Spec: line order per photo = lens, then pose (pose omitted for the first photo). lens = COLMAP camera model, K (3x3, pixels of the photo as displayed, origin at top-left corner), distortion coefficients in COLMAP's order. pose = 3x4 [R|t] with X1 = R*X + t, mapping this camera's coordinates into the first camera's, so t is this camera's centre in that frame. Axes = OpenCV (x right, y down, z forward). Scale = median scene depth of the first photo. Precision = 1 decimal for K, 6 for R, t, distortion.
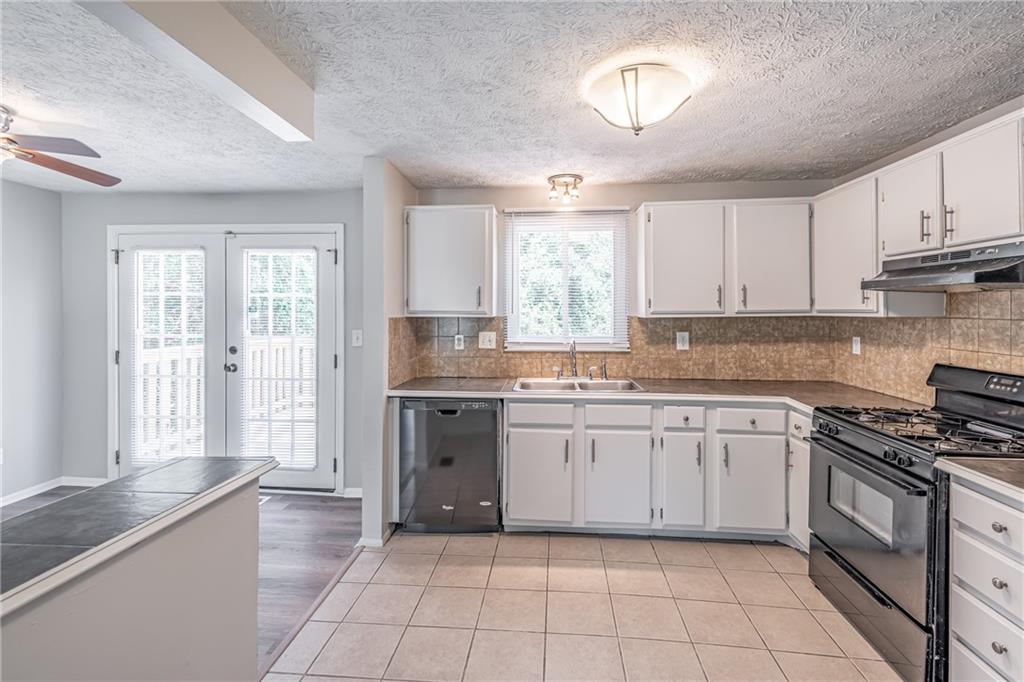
lens RADIAL K [[475.0, 0, 496.8], [0, 475.0, 313.4], [0, 0, 1]] dist [0.003888, -0.000334]
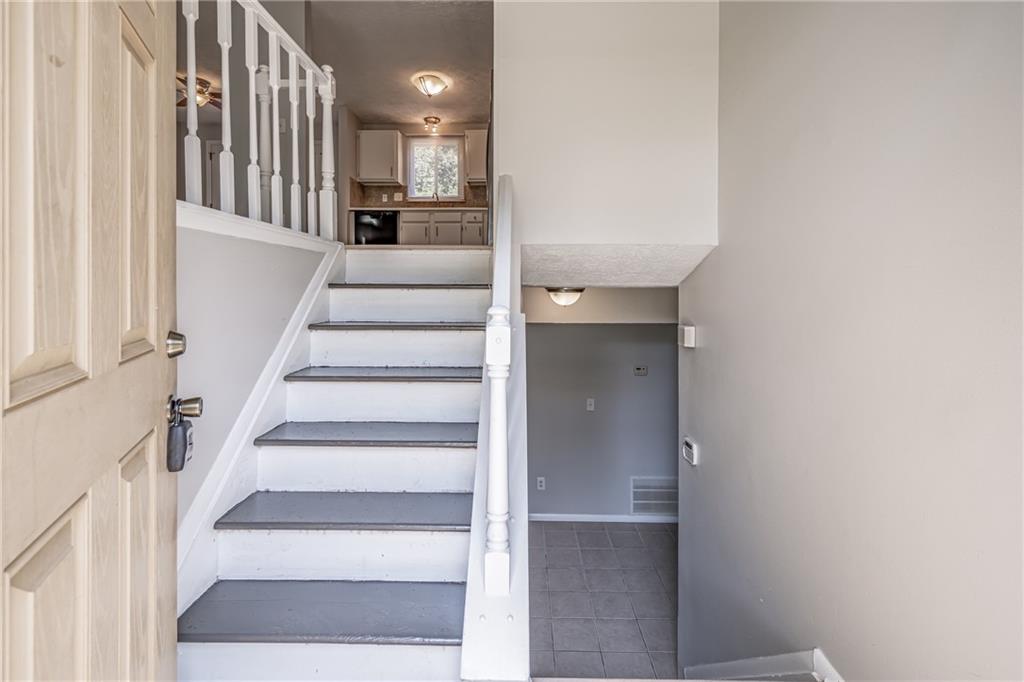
lens RADIAL K [[475.0, 0, 498.1], [0, 475.0, 284.0], [0, 0, 1]] dist [0.003888, -0.000334]
pose [[0.998019, -0.001743, 0.062890, 0.296501], [0.002000, 0.999990, -0.004028, 0.465254], [-0.062882, 0.004146, 0.998012, -1.153948]]
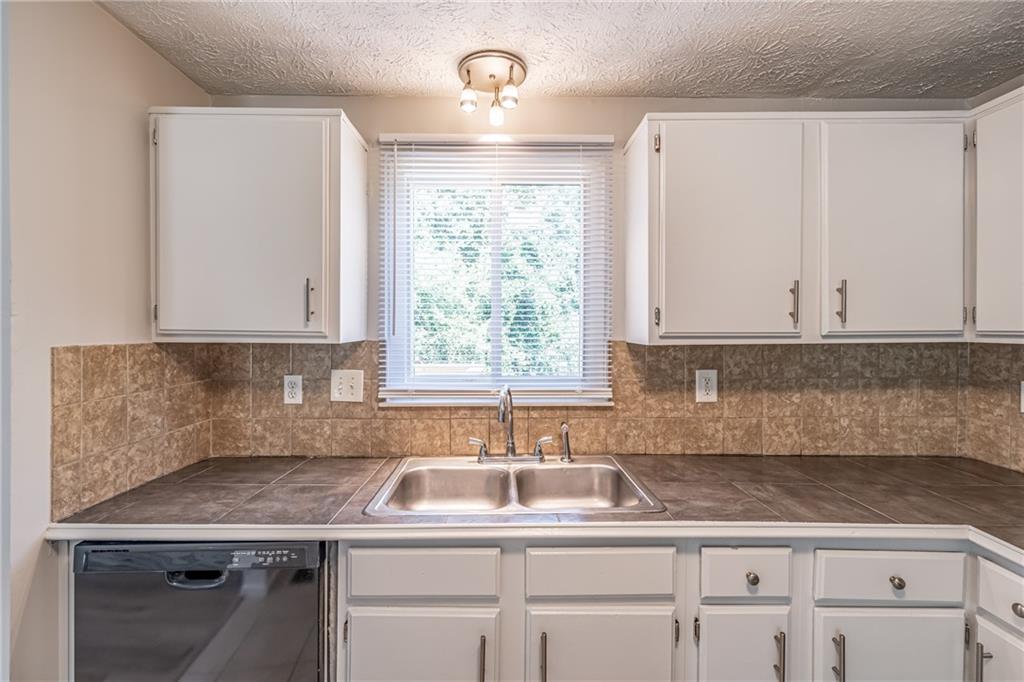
lens RADIAL K [[475.0, 0, 496.1], [0, 475.0, 333.6], [0, 0, 1]] dist [0.003888, -0.000334]
pose [[0.995665, 0.002235, 0.092984, 0.098363], [-0.003068, 0.999956, 0.008809, -0.006800], [-0.092961, -0.009056, 0.995629, 0.478174]]
